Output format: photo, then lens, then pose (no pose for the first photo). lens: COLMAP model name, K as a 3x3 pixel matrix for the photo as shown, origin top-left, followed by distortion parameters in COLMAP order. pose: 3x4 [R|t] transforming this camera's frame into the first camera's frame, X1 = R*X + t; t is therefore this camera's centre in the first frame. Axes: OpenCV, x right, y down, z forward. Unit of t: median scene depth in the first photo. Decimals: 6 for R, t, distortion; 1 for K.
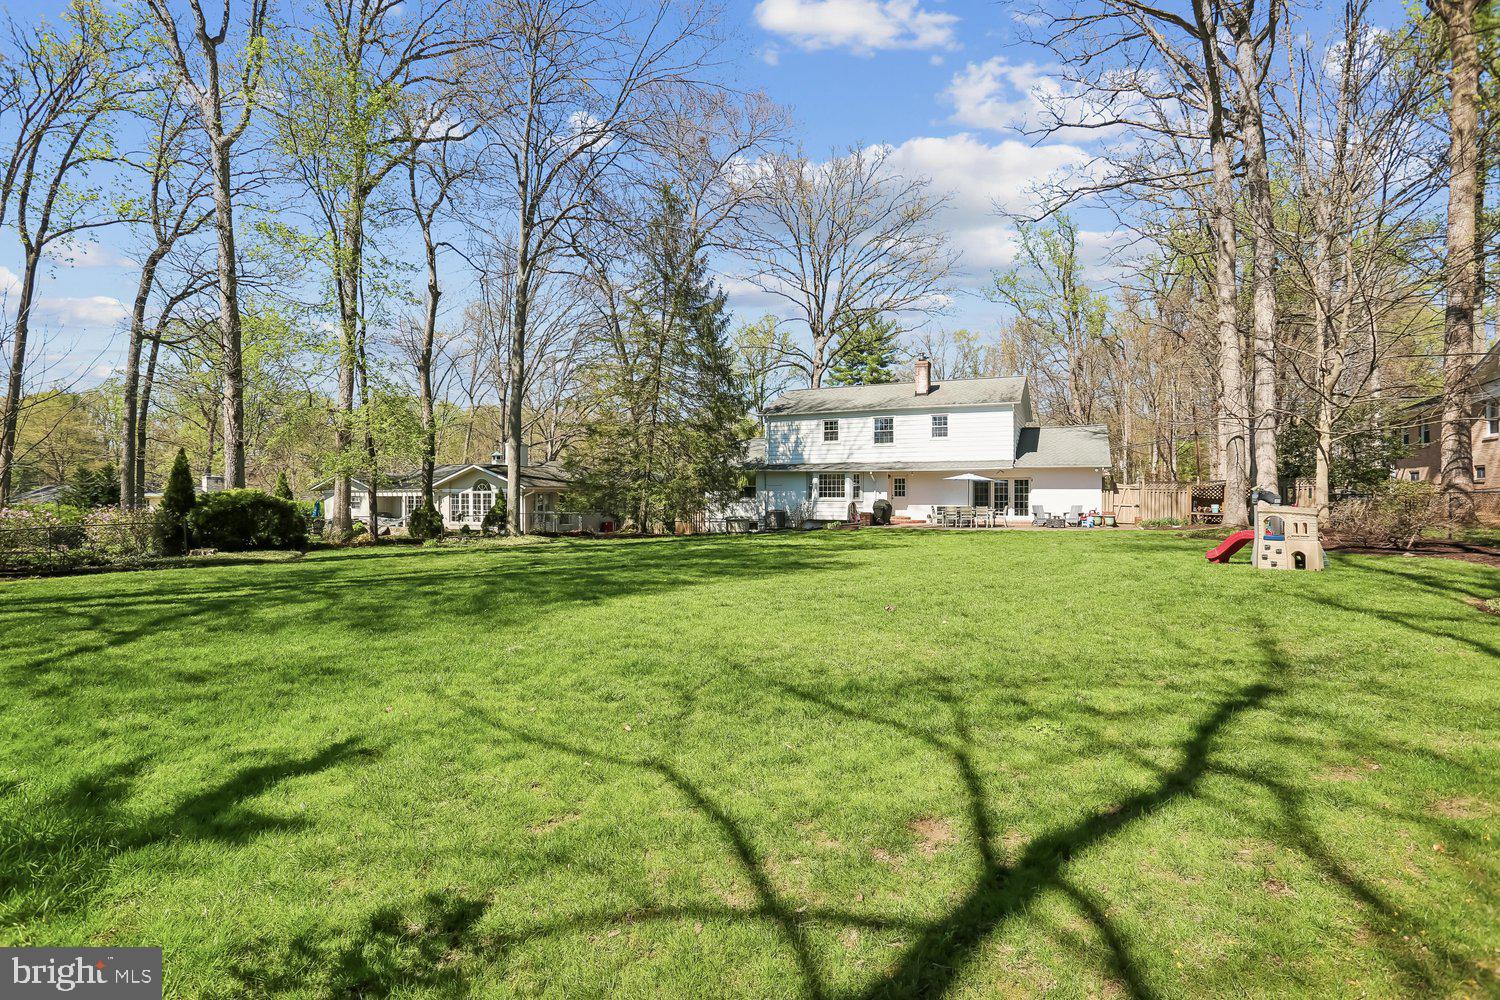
lens RADIAL K [[741.3, 0, 742.8], [0, 741.3, 482.5], [0, 0, 1]] dist [-0.070649, 0.042350]
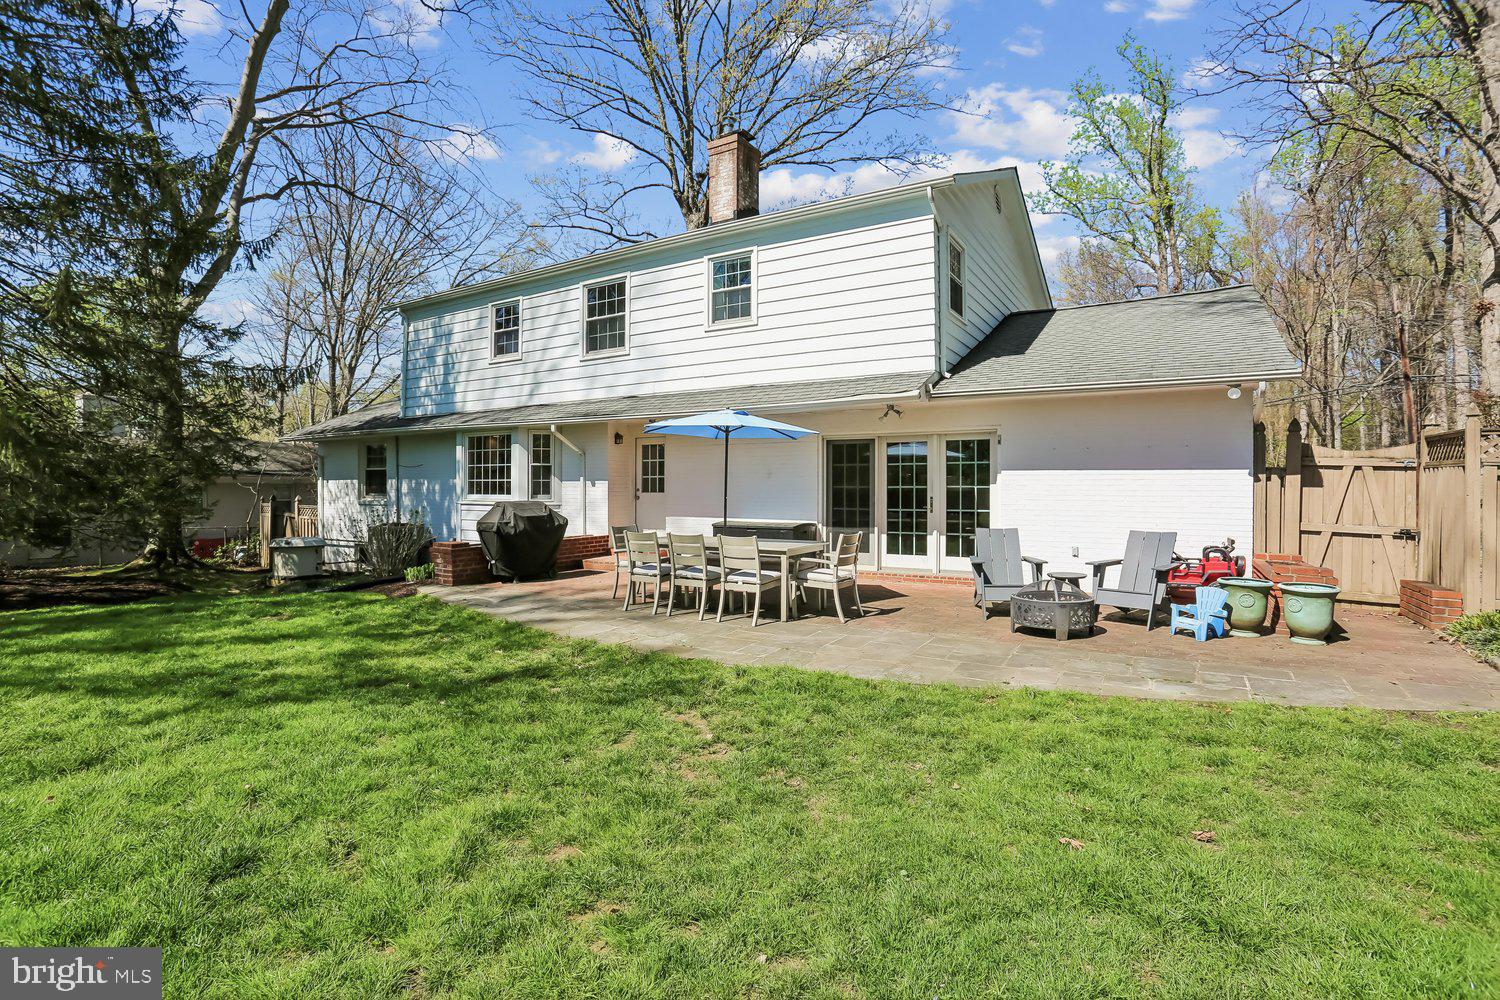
lens RADIAL K [[725.8, 0, 733.6], [0, 725.8, 488.0], [0, 0, 1]] dist [-0.070777, 0.029757]
pose [[0.991896, 0.002724, -0.127022, 0.310138], [-0.001268, 0.999933, 0.011548, 0.012339], [0.127045, -0.011293, 0.991833, 0.665765]]
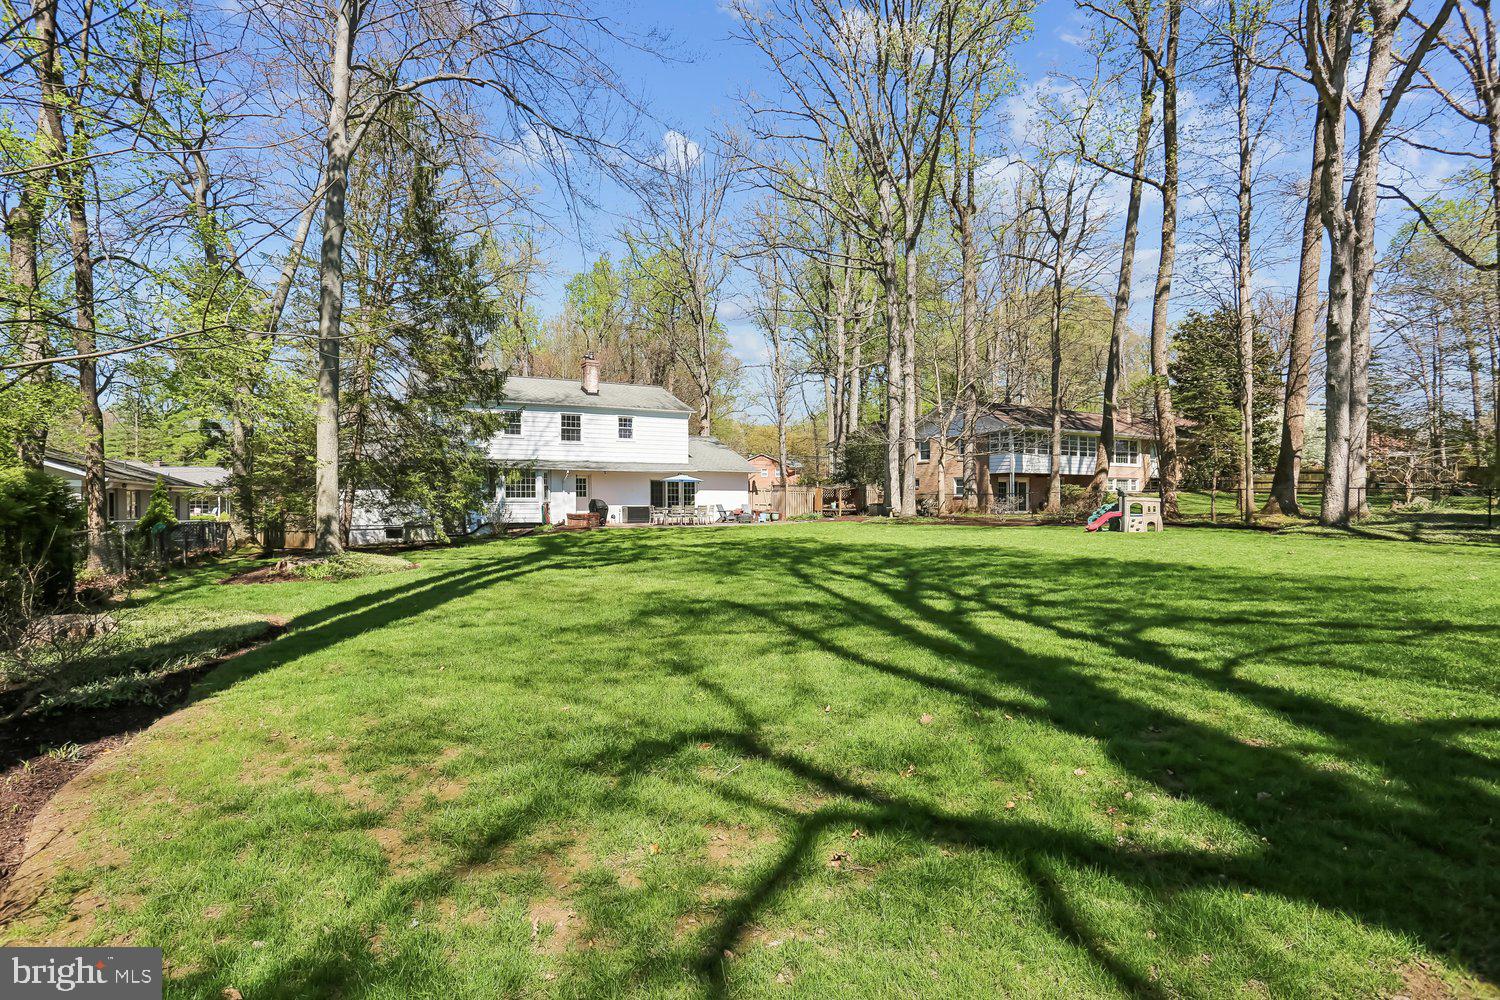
lens RADIAL K [[760.5, 0, 741.6], [0, 760.5, 514.9], [0, 0, 1]] dist [-0.003307, 0.000325]
pose [[0.571997, -0.017242, 0.820075, -0.505698], [-0.011281, 0.999519, 0.028883, 0.011888], [-0.820178, -0.025772, 0.571527, 0.262386]]
